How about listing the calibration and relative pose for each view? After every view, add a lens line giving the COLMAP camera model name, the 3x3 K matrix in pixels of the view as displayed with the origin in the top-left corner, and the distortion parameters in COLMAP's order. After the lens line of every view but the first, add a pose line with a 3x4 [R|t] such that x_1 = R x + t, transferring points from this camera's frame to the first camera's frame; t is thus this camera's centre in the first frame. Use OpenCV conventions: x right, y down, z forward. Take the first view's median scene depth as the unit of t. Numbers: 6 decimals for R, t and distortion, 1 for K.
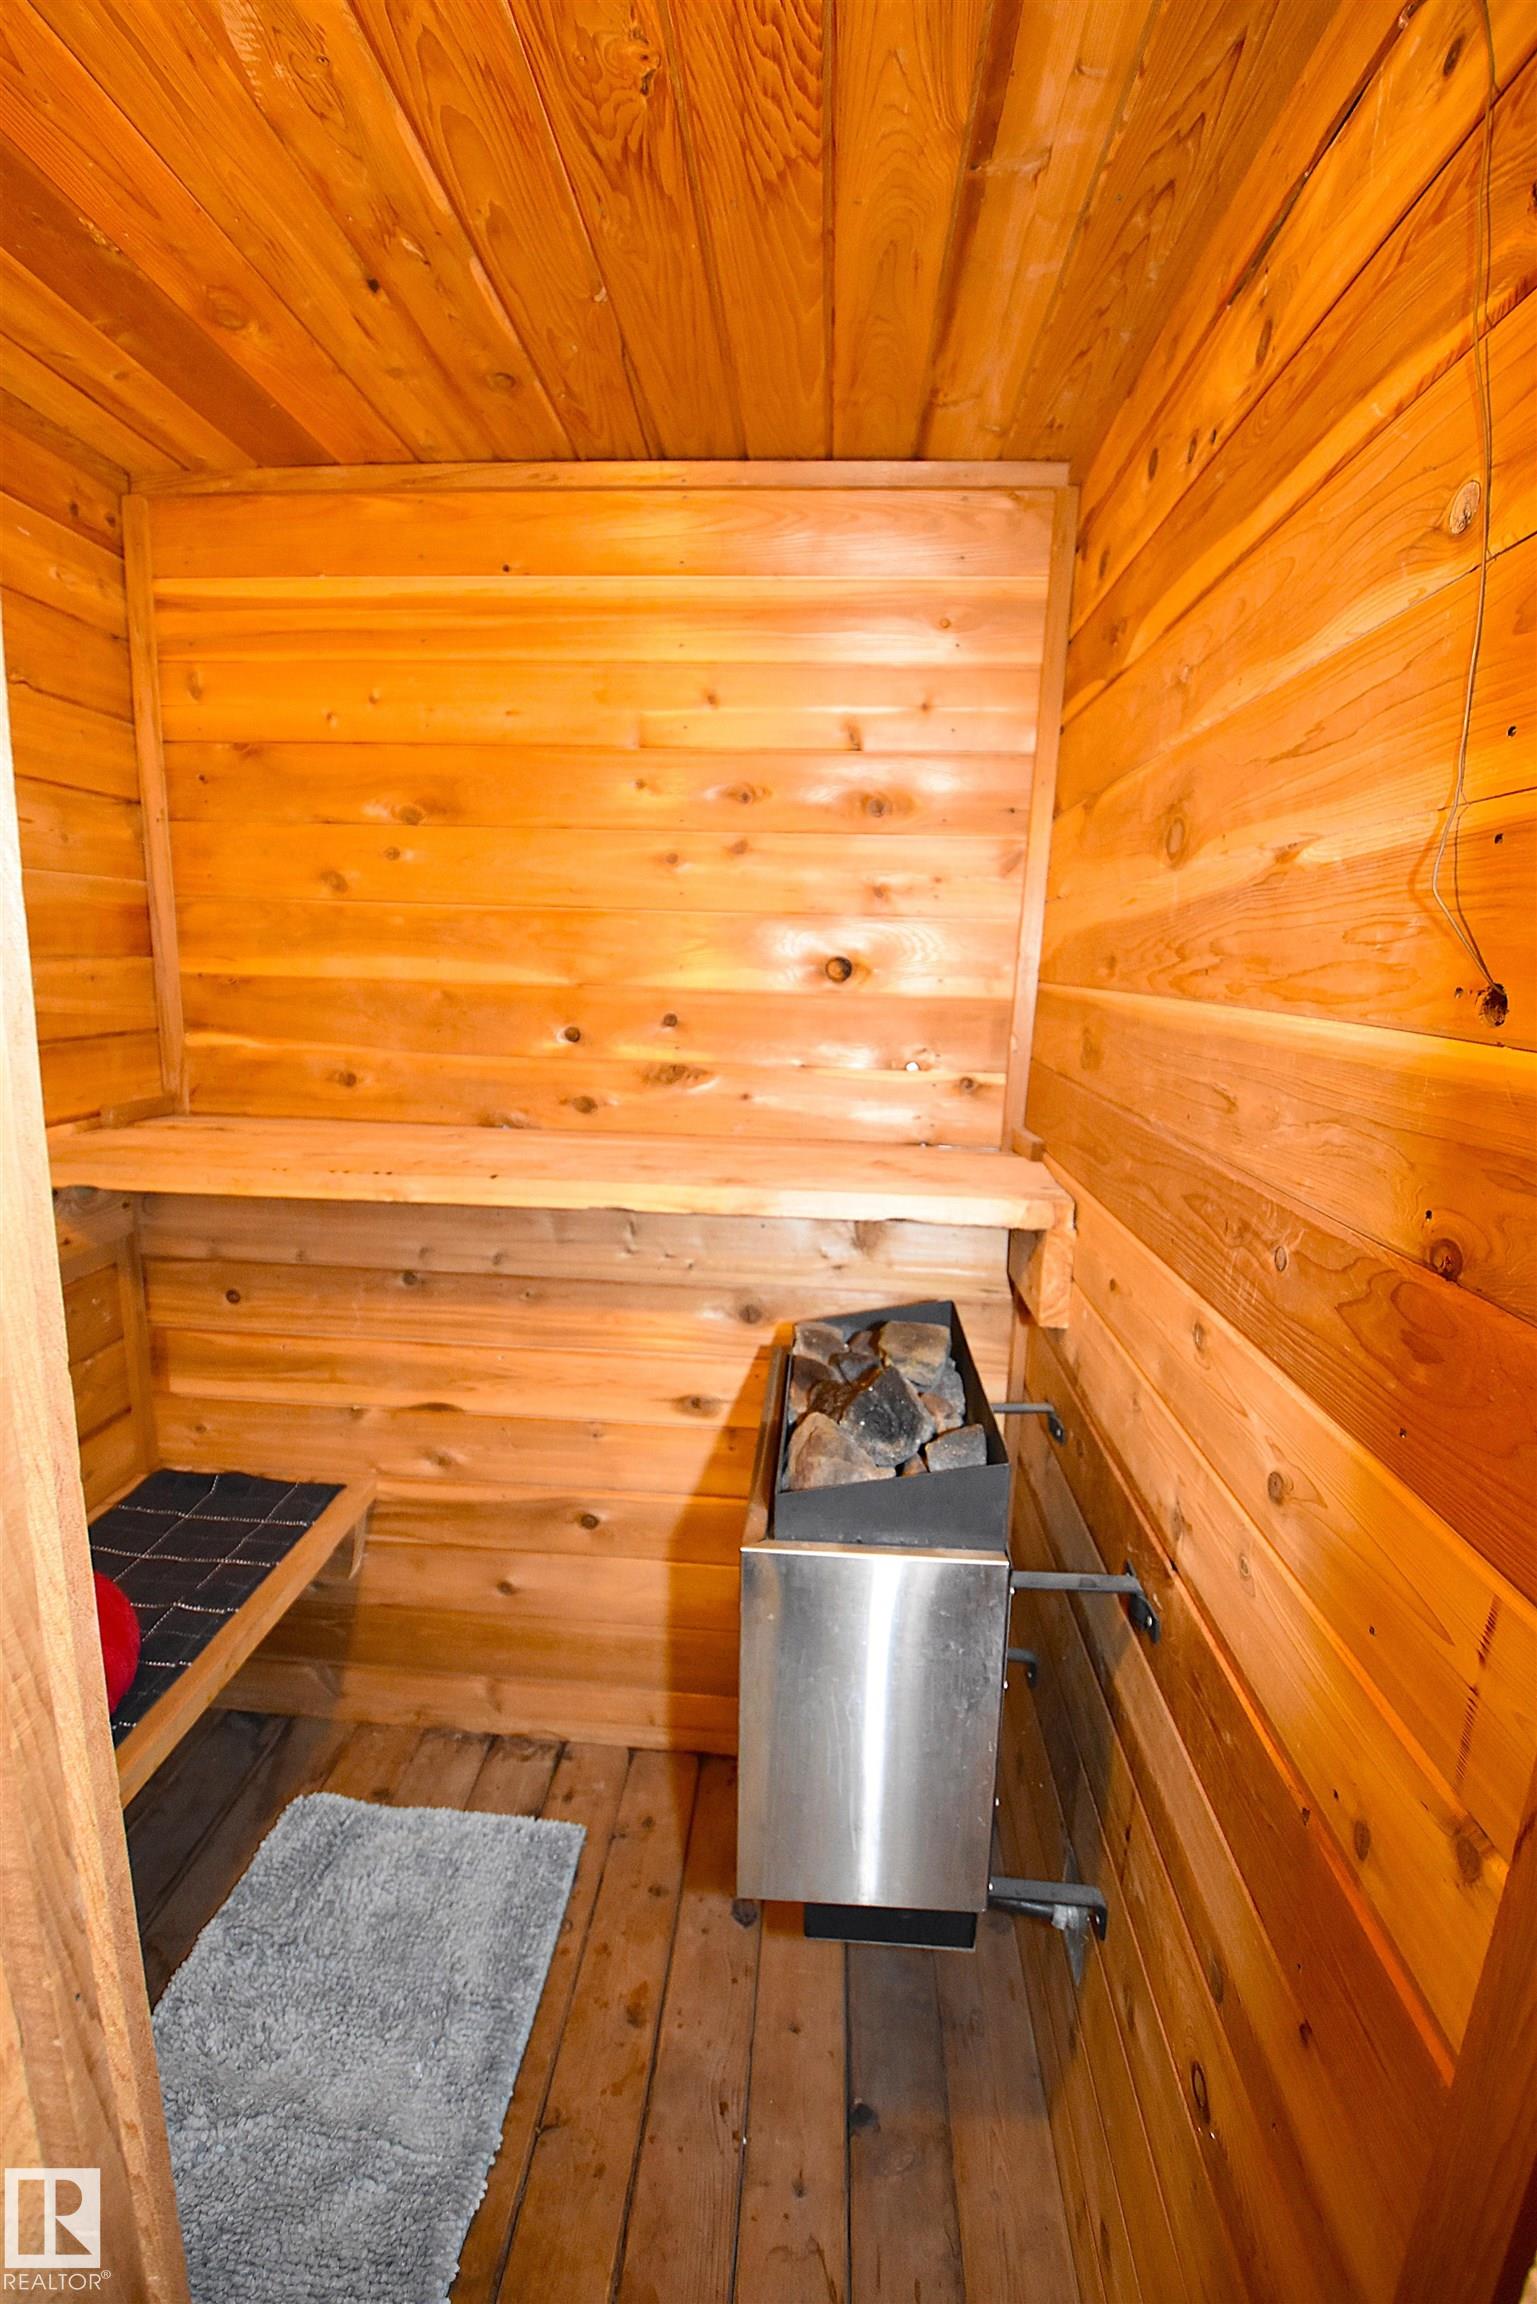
lens RADIAL K [[1034.5, 0, 759.8], [0, 1034.5, 1152.3], [0, 0, 1]] dist [0.005486, -0.014337]
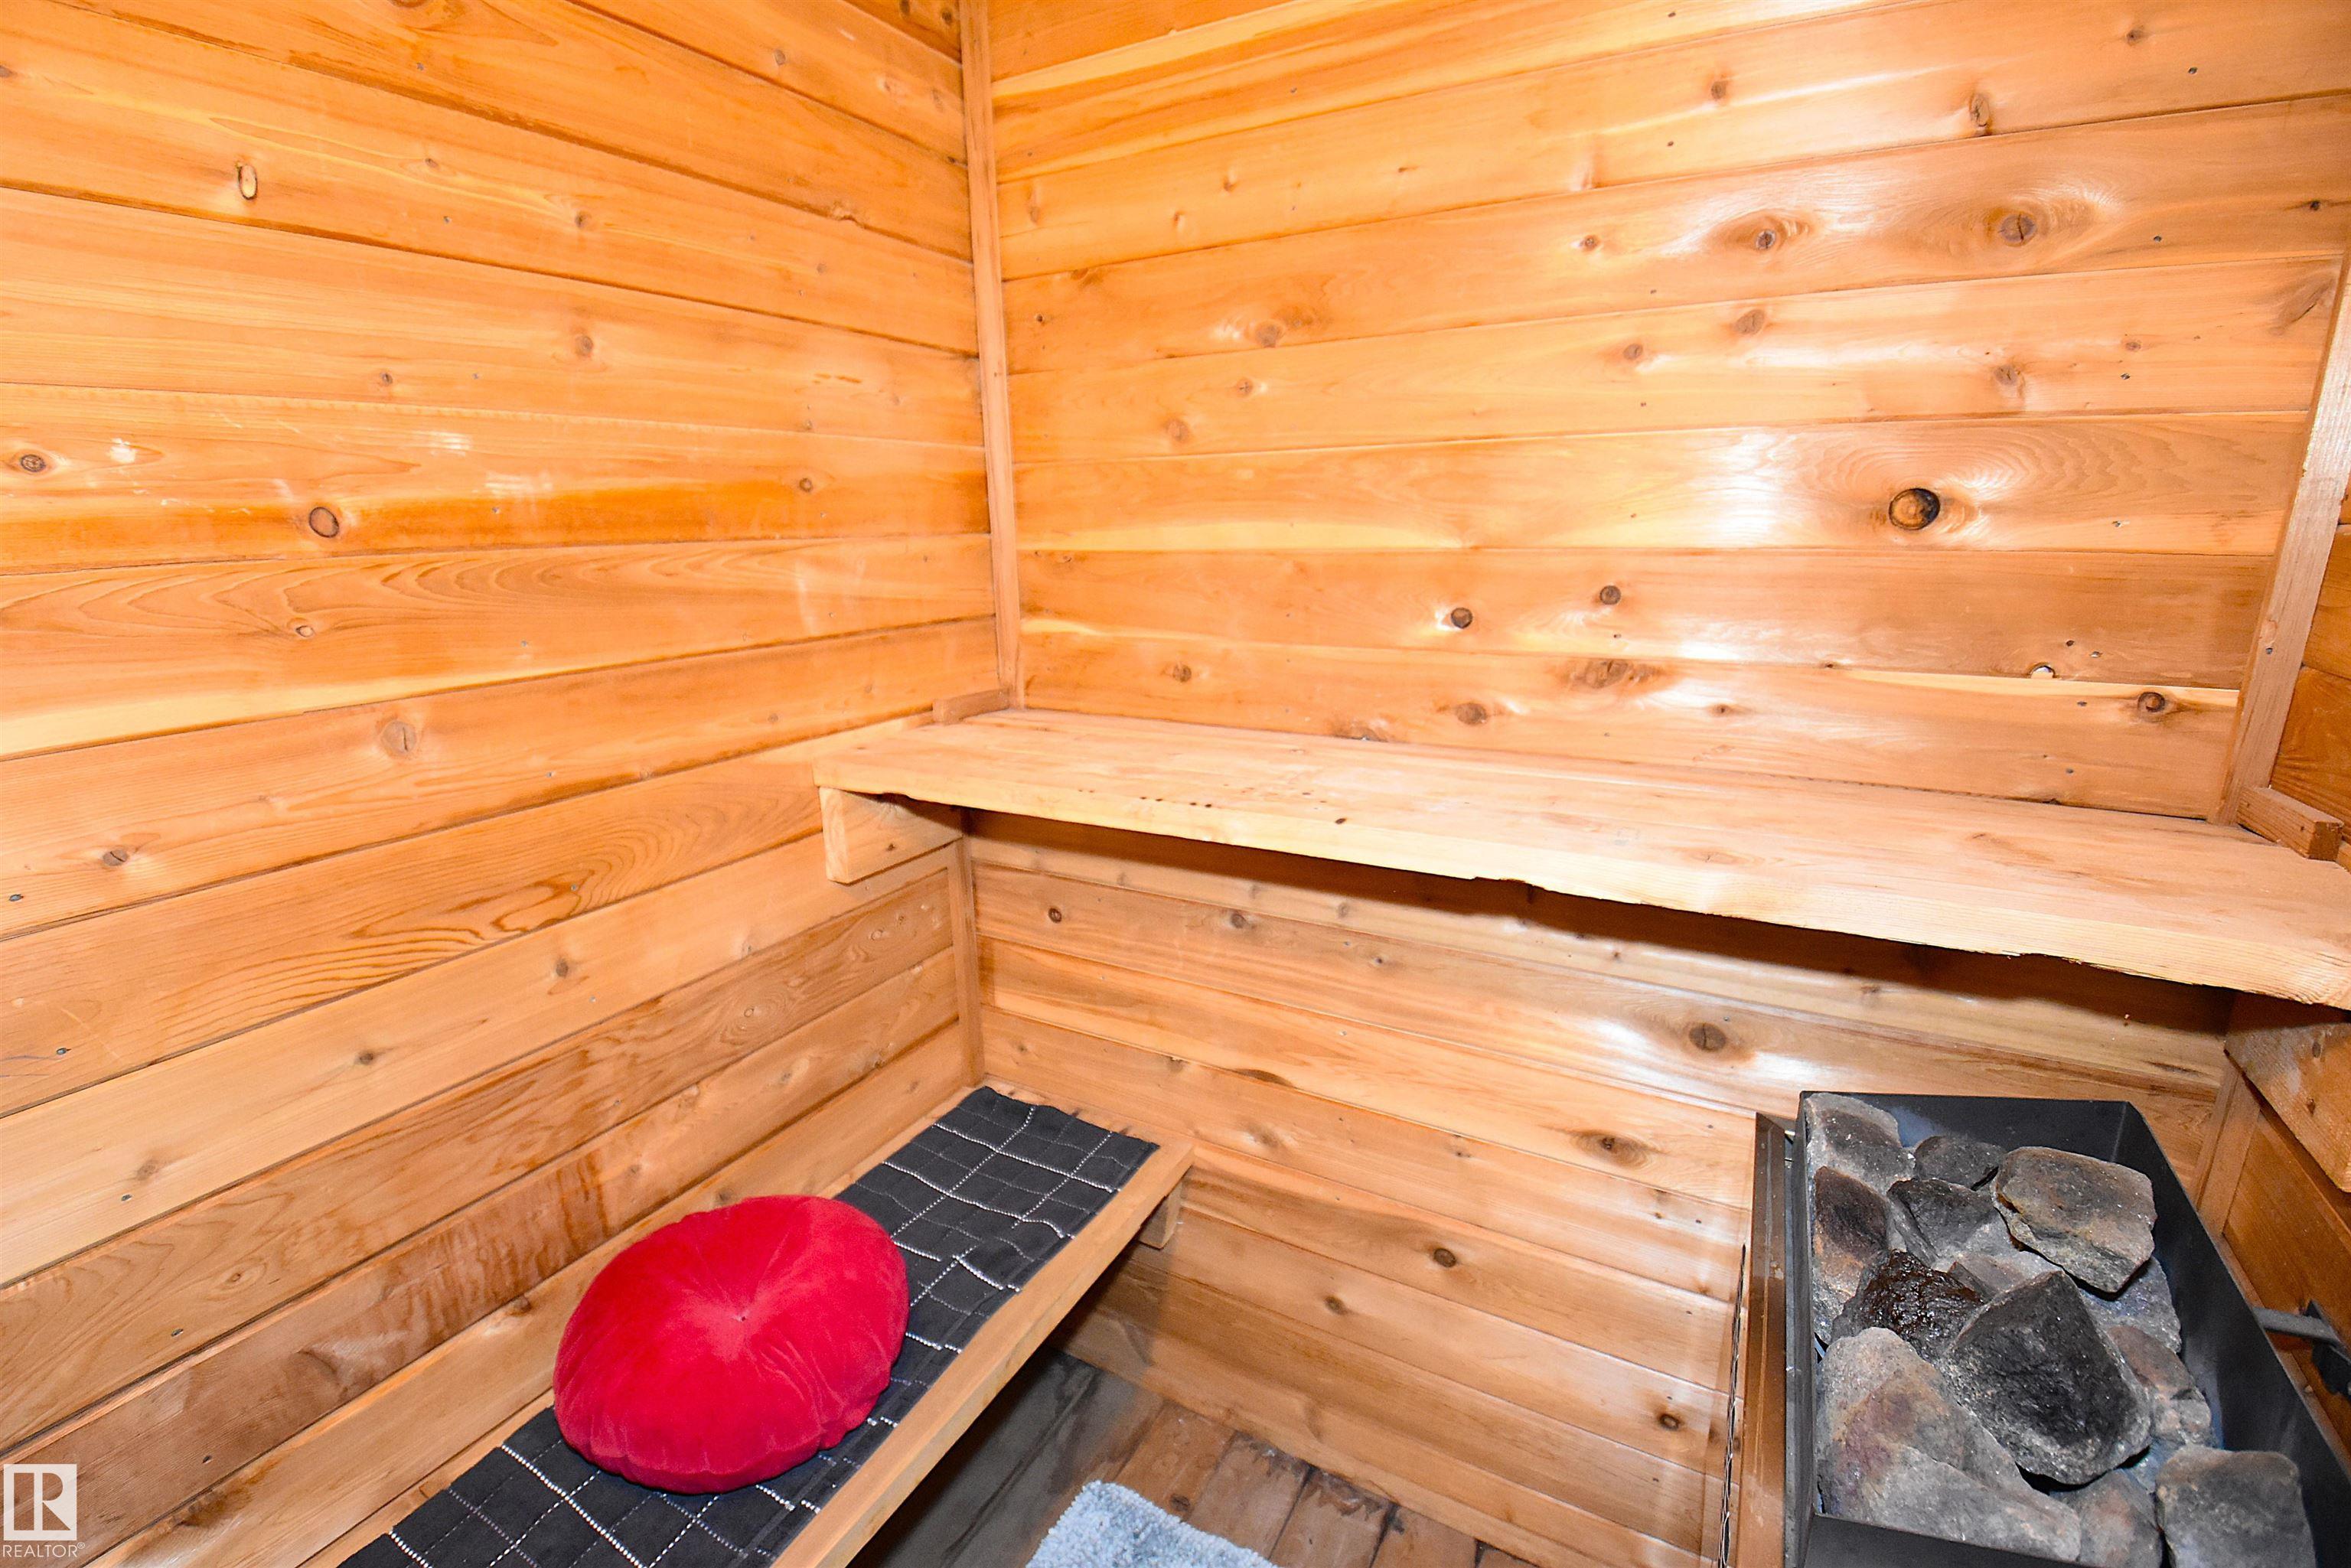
lens RADIAL K [[1055.6, 0, 1154.5], [0, 1055.6, 807.4], [0, 0, 1]] dist [0.005486, -0.014337]
pose [[0.901850, 0.071465, -0.426099, -0.050046], [-0.039217, 0.995694, 0.083993, -0.035031], [0.430267, -0.059039, 0.900769, 0.228245]]
